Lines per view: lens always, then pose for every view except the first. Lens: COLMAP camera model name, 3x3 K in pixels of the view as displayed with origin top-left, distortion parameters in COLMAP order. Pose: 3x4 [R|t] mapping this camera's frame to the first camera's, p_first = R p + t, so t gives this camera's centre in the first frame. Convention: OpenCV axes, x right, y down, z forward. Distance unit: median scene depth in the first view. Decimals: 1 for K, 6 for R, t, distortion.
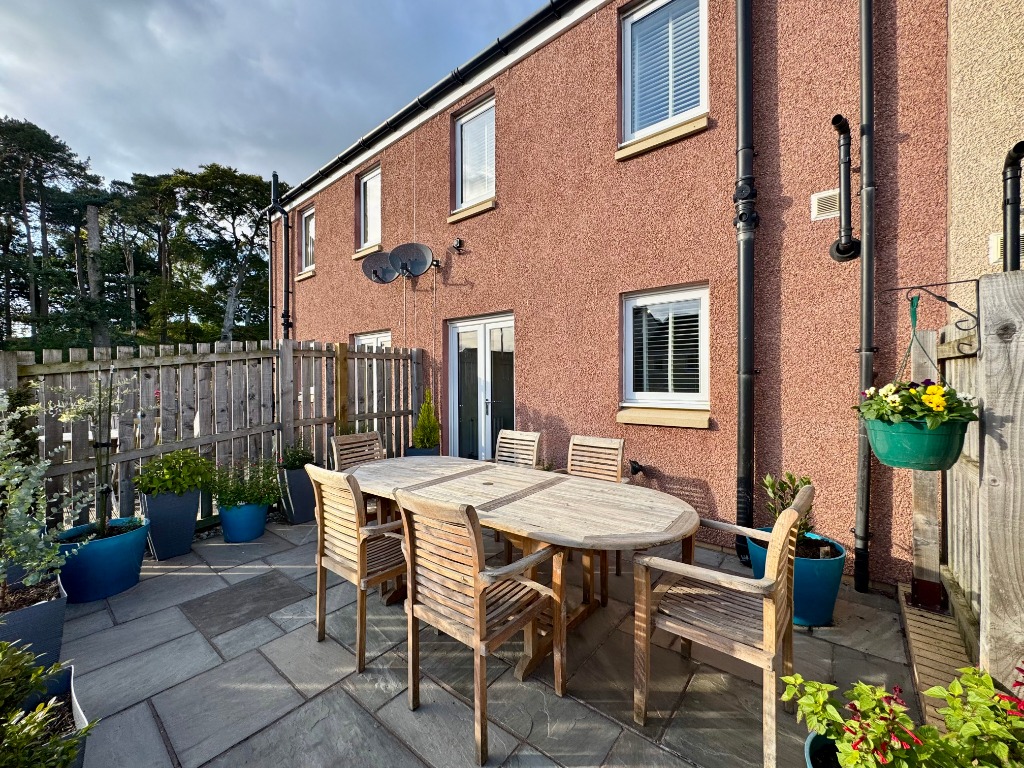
lens RADIAL K [[405.9, 0, 511.4], [0, 405.9, 385.0], [0, 0, 1]] dist [-0.001588, -0.000147]
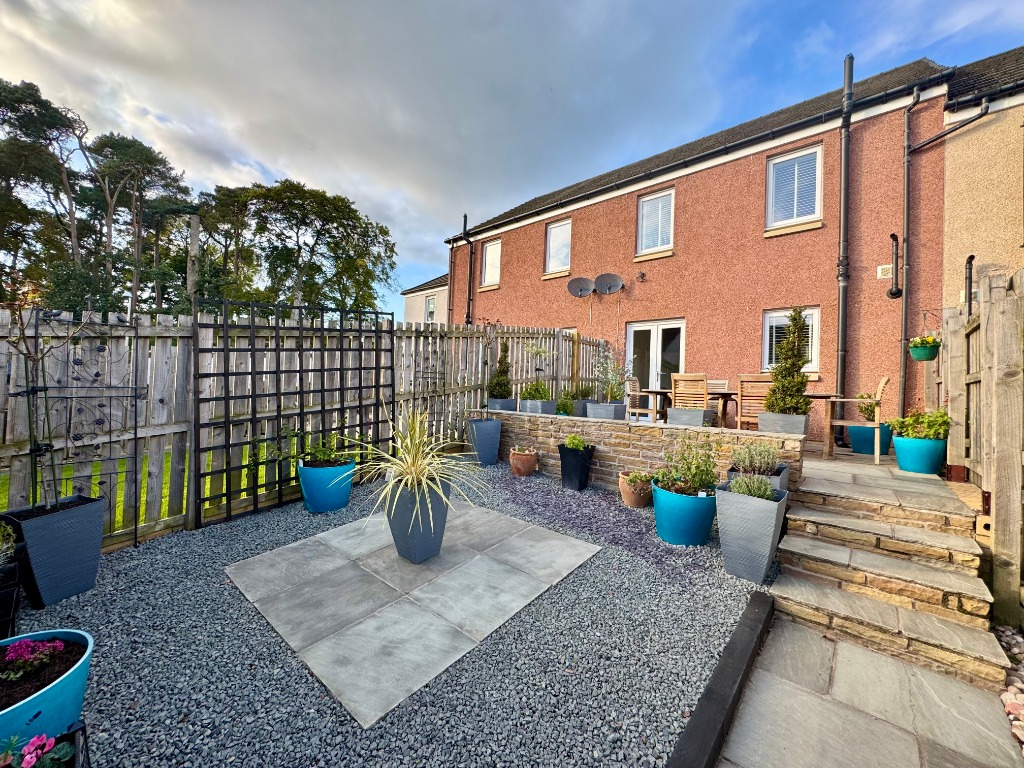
lens RADIAL K [[405.9, 0, 511.4], [0, 405.9, 385.0], [0, 0, 1]] dist [-0.001588, -0.000147]
pose [[0.998719, 0.044874, -0.023388, -0.582925], [-0.045560, 0.998520, -0.029688, 0.157723], [0.022021, 0.030716, 0.999286, -0.604779]]
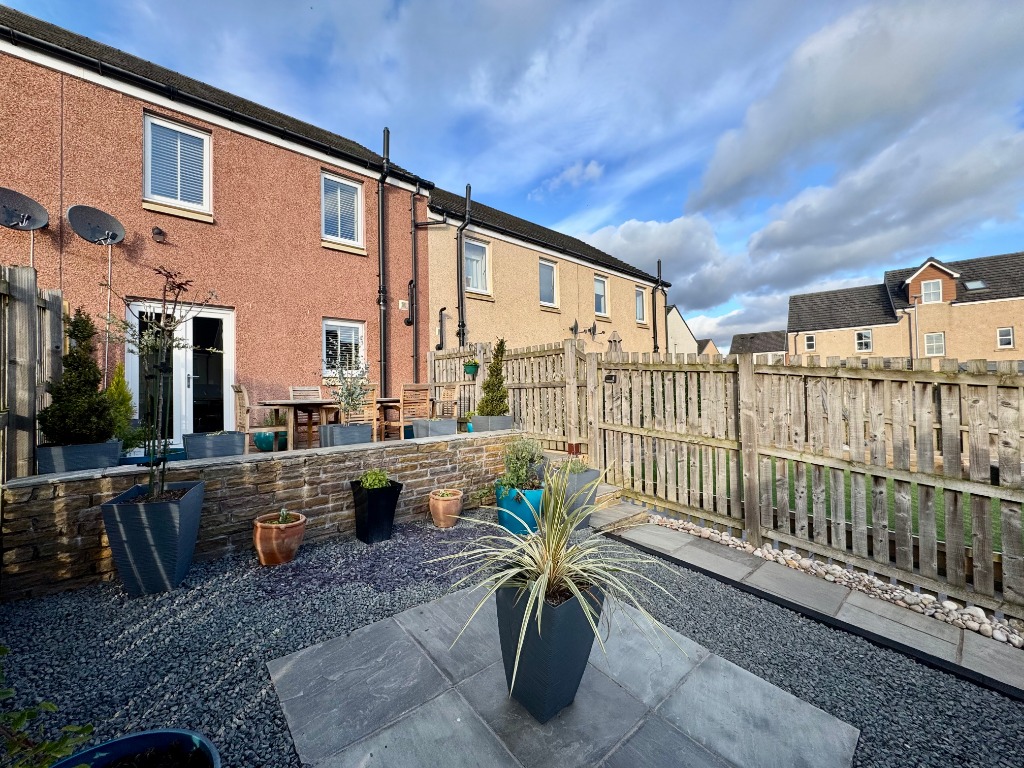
lens RADIAL K [[405.9, 0, 511.4], [0, 405.9, 385.0], [0, 0, 1]] dist [-0.001588, -0.000147]
pose [[0.149732, 0.021679, 0.988489, -1.049346], [0.030776, 0.999173, -0.026575, 0.121912], [-0.988247, 0.034401, 0.148941, -0.094728]]
